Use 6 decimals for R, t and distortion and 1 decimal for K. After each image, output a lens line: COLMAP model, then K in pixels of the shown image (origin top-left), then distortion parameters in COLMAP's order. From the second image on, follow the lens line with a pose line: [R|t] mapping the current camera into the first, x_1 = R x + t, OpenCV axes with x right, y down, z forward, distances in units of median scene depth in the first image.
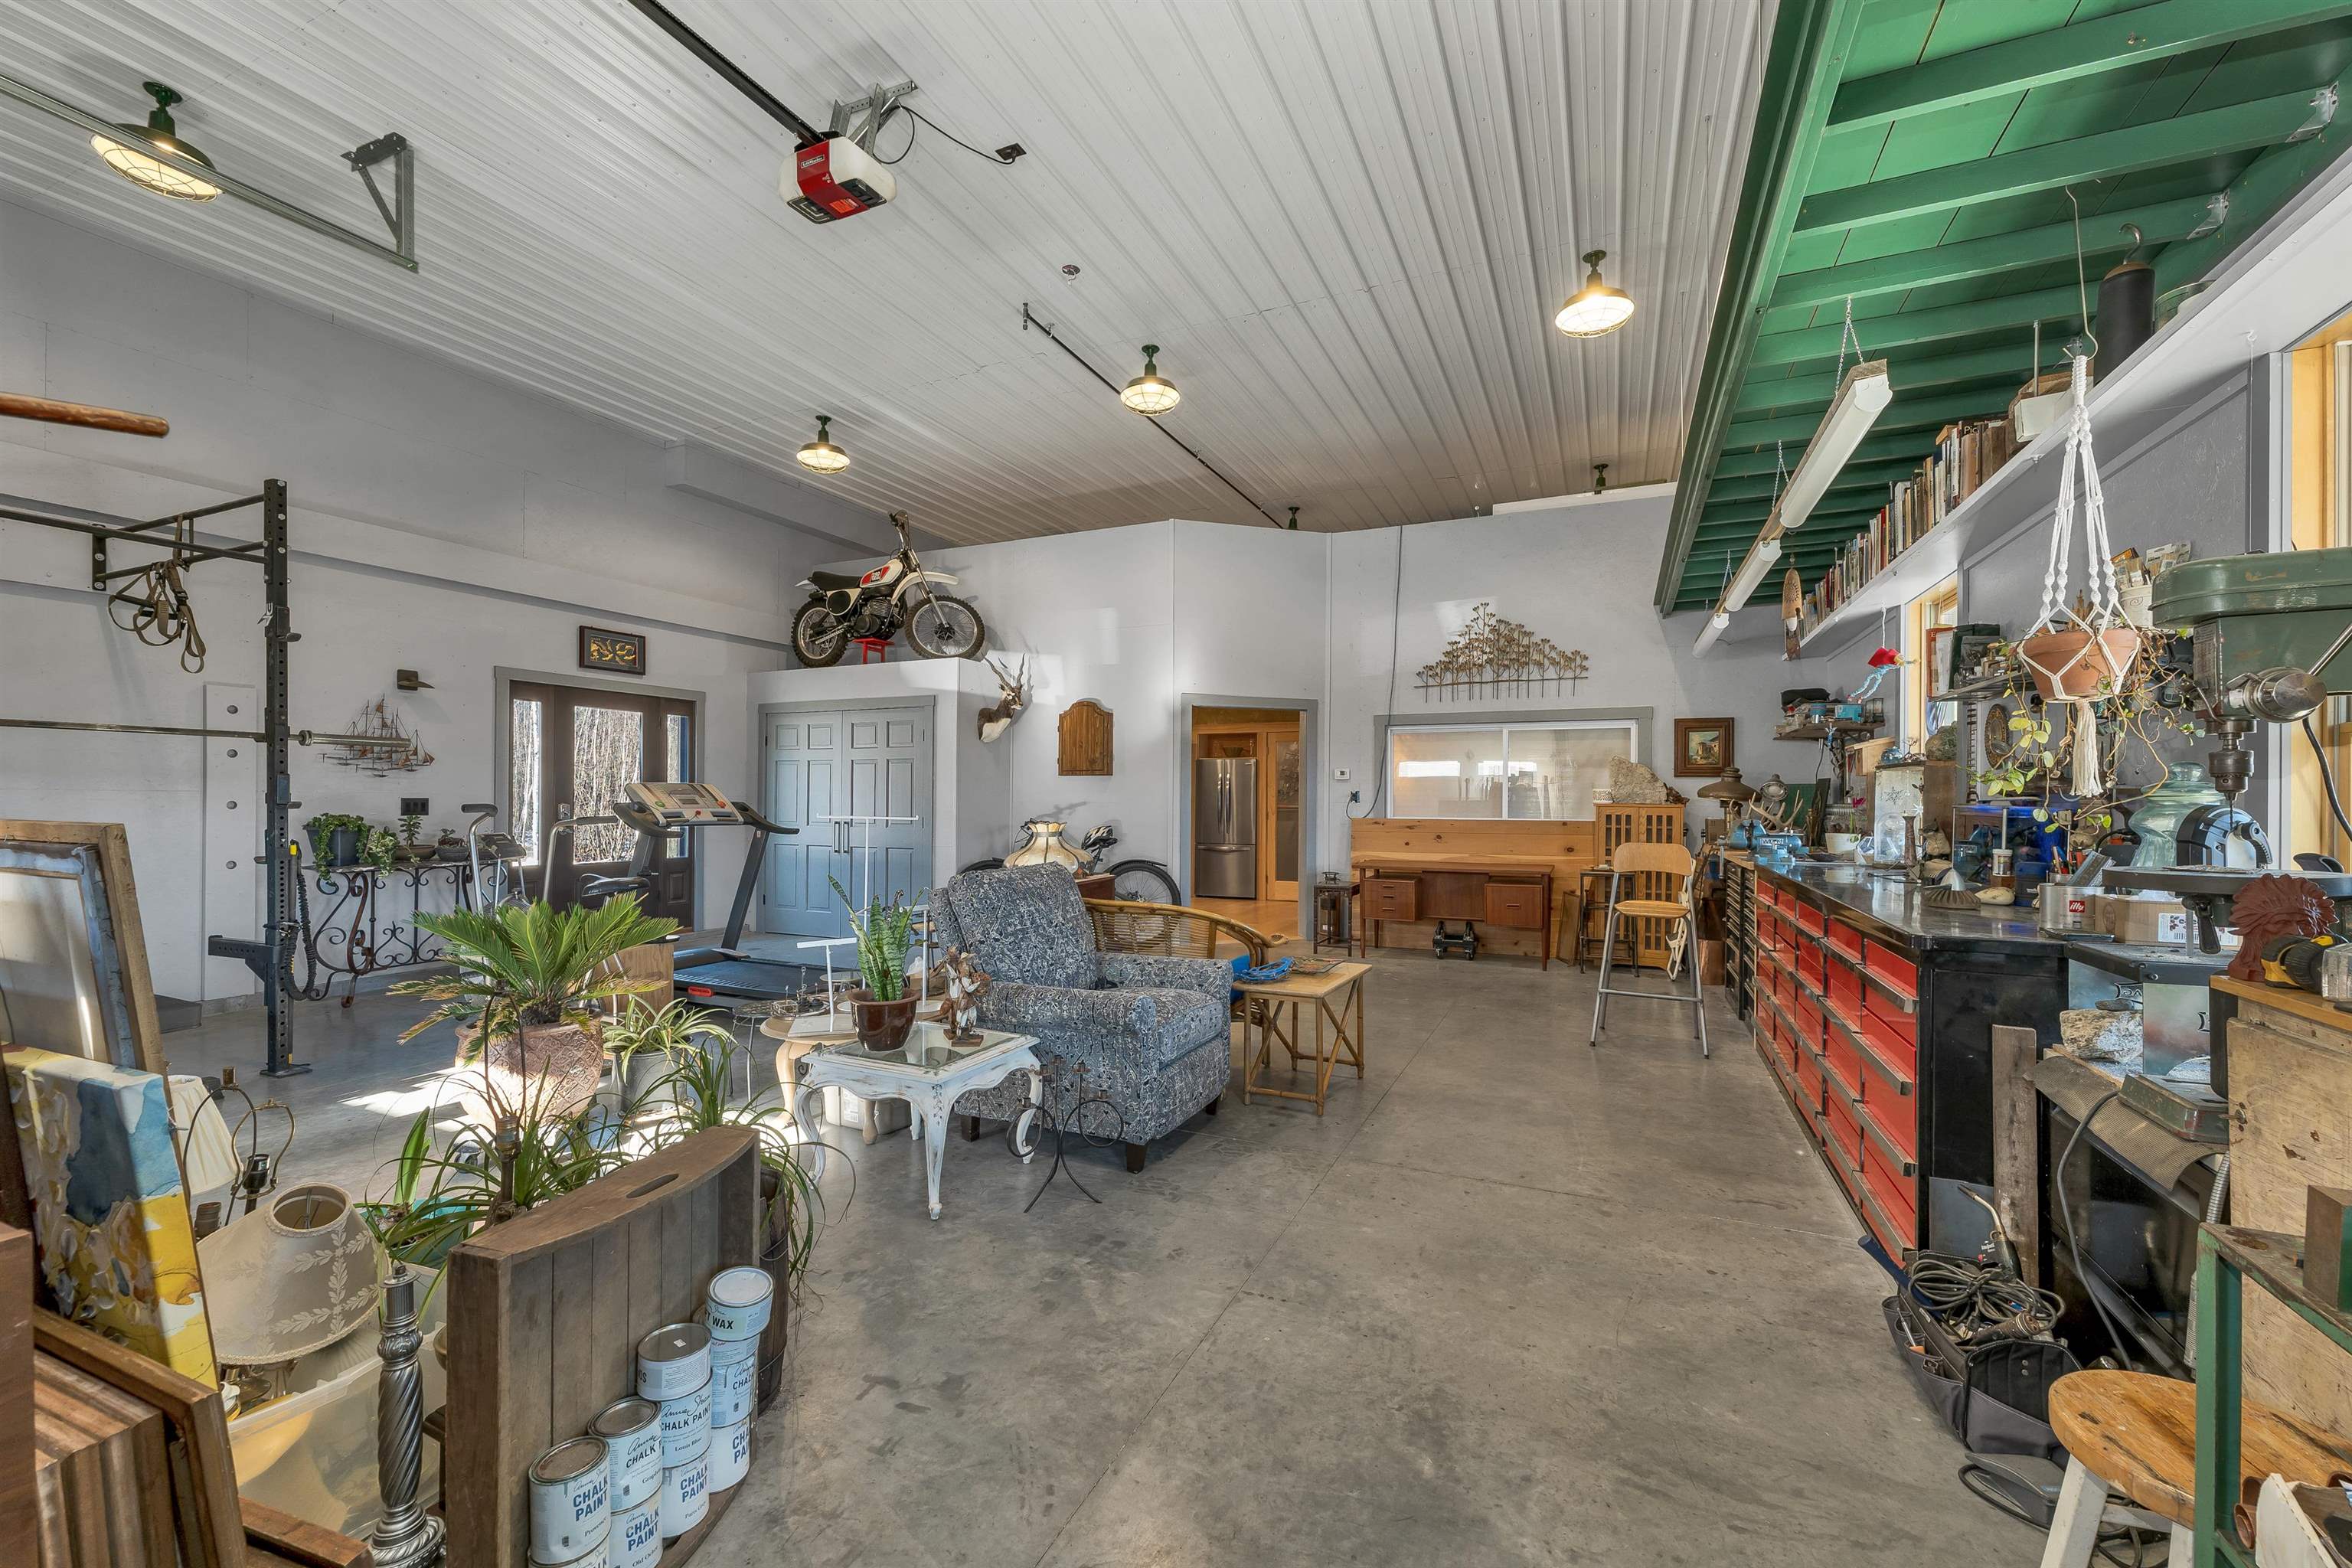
lens RADIAL K [[974.7, 0, 1168.8], [0, 974.7, 798.2], [0, 0, 1]] dist [-0.001392, -0.000259]
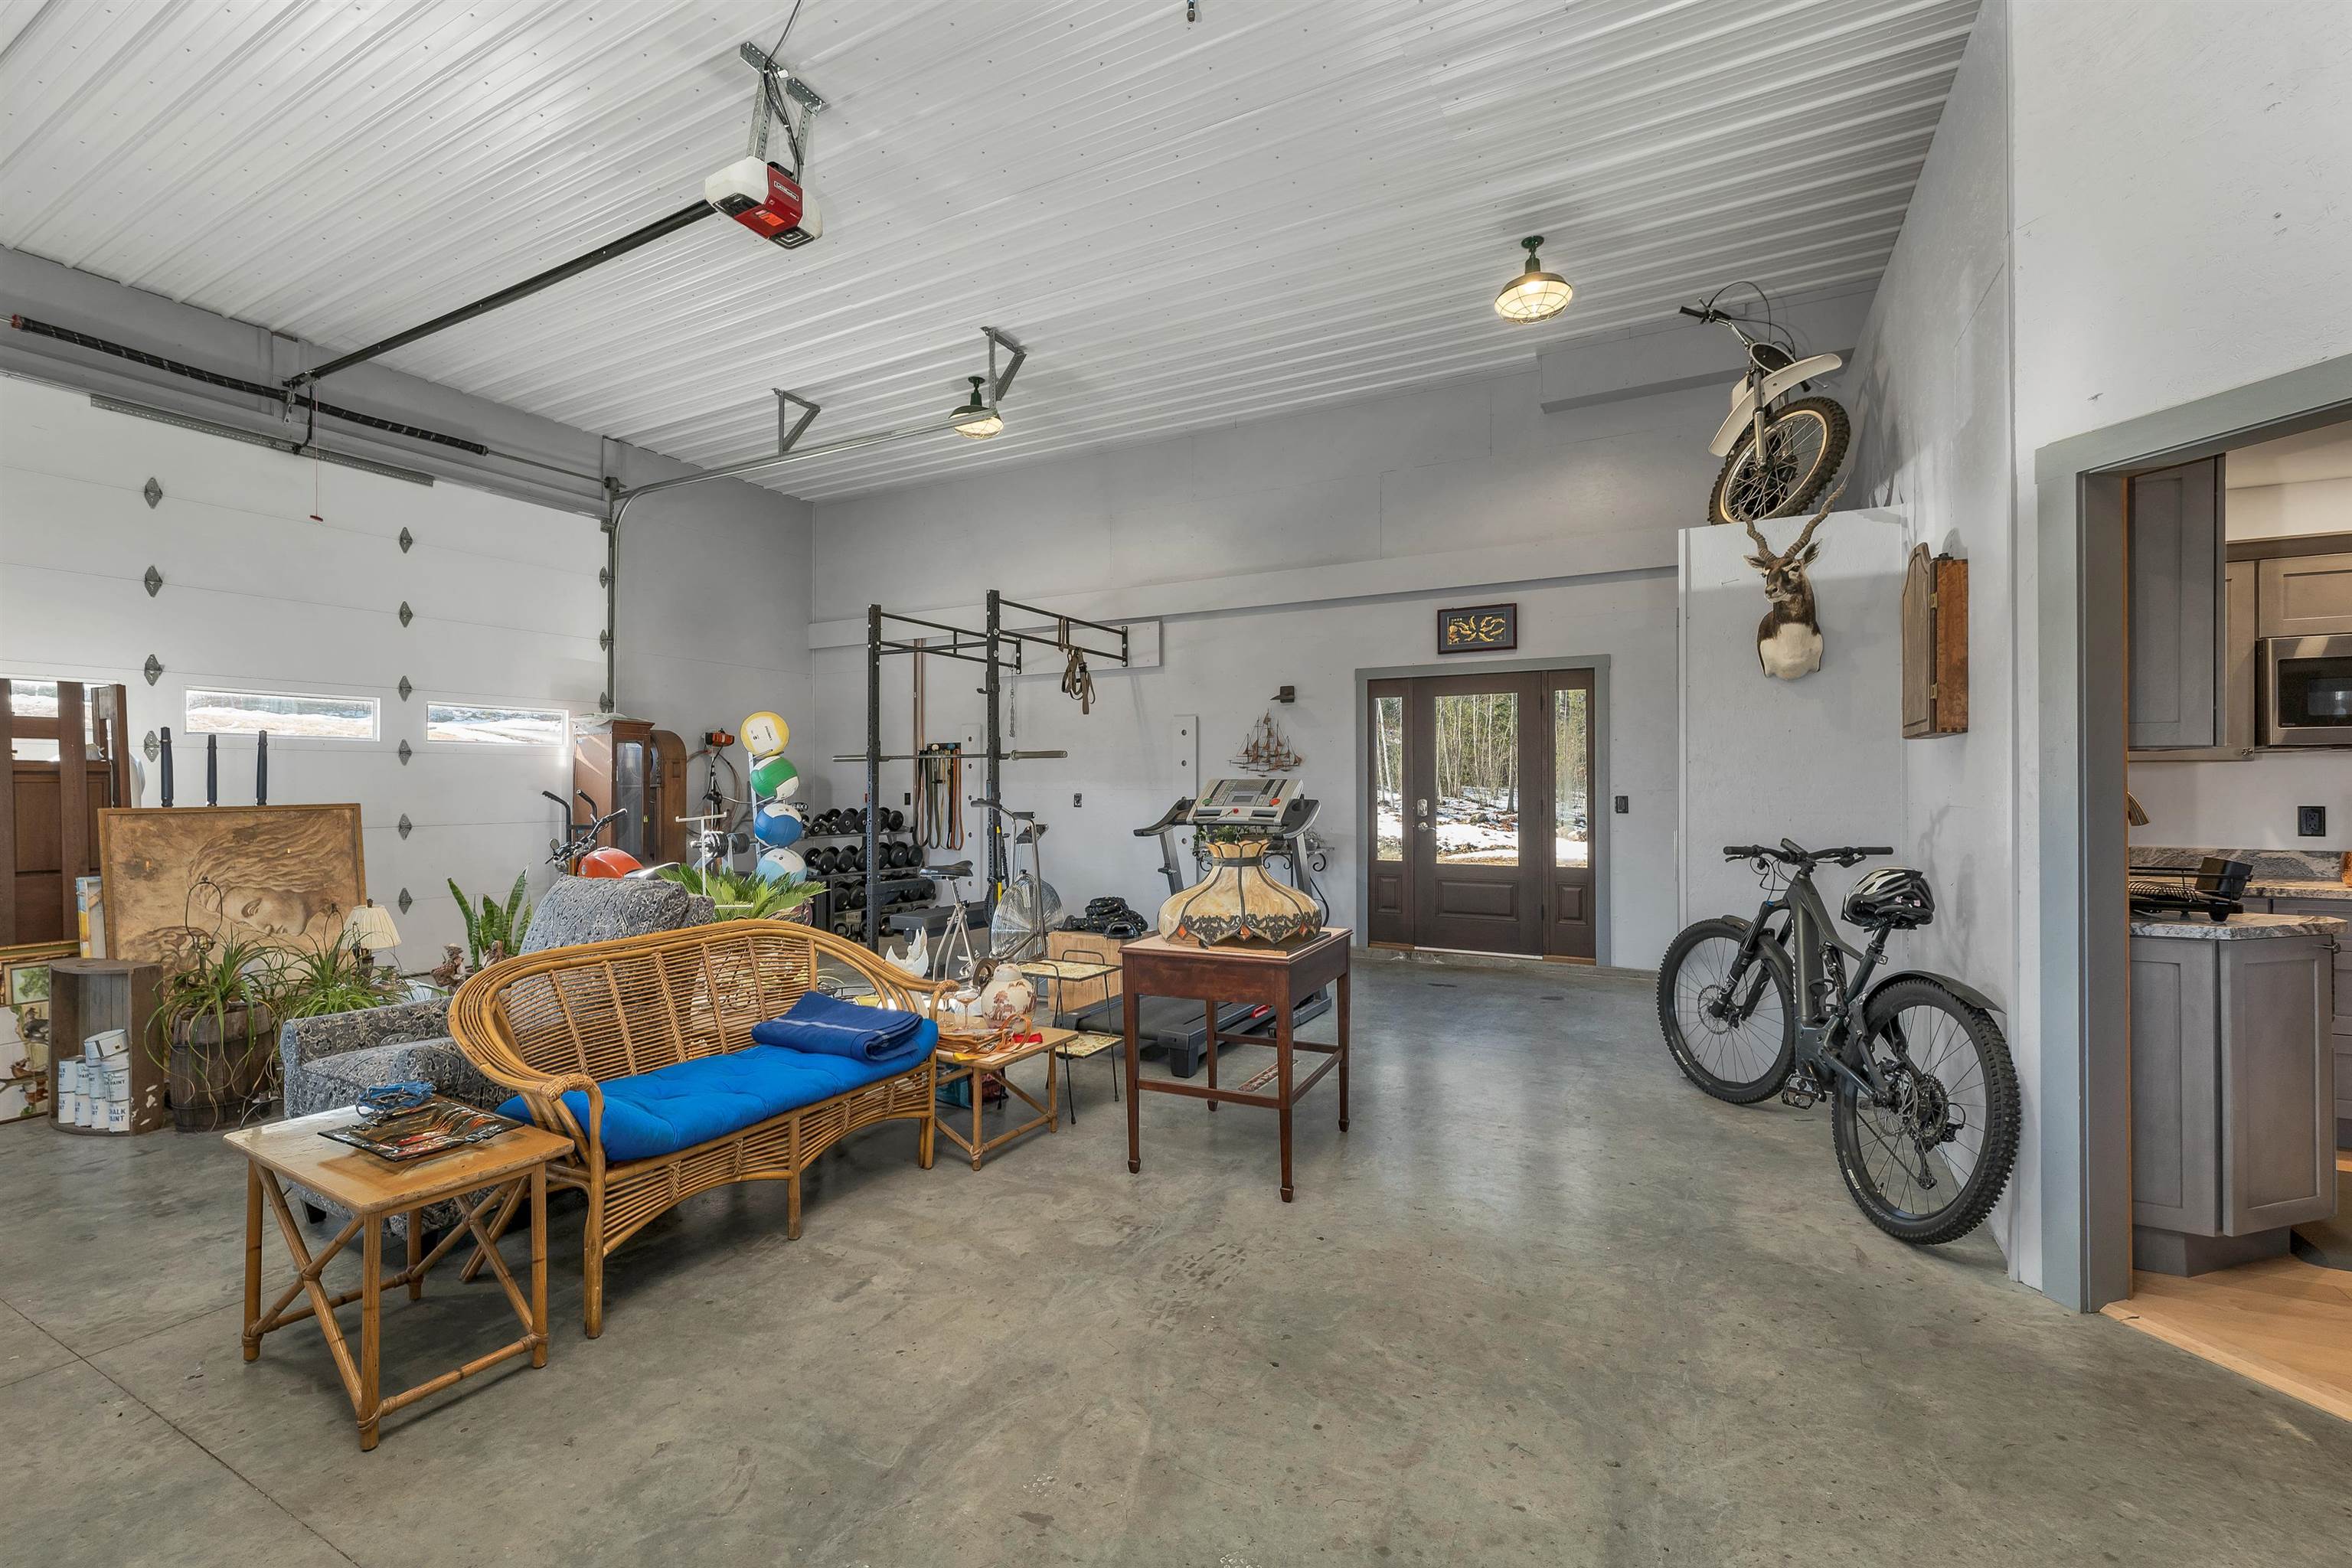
lens RADIAL K [[974.7, 0, 1165.0], [0, 974.7, 783.3], [0, 0, 1]] dist [-0.001392, -0.000259]
pose [[-0.067917, -0.006748, -0.997668, 0.358446], [0.007009, 0.999949, -0.007240, -0.004758], [0.997666, -0.007484, -0.067867, 0.813100]]
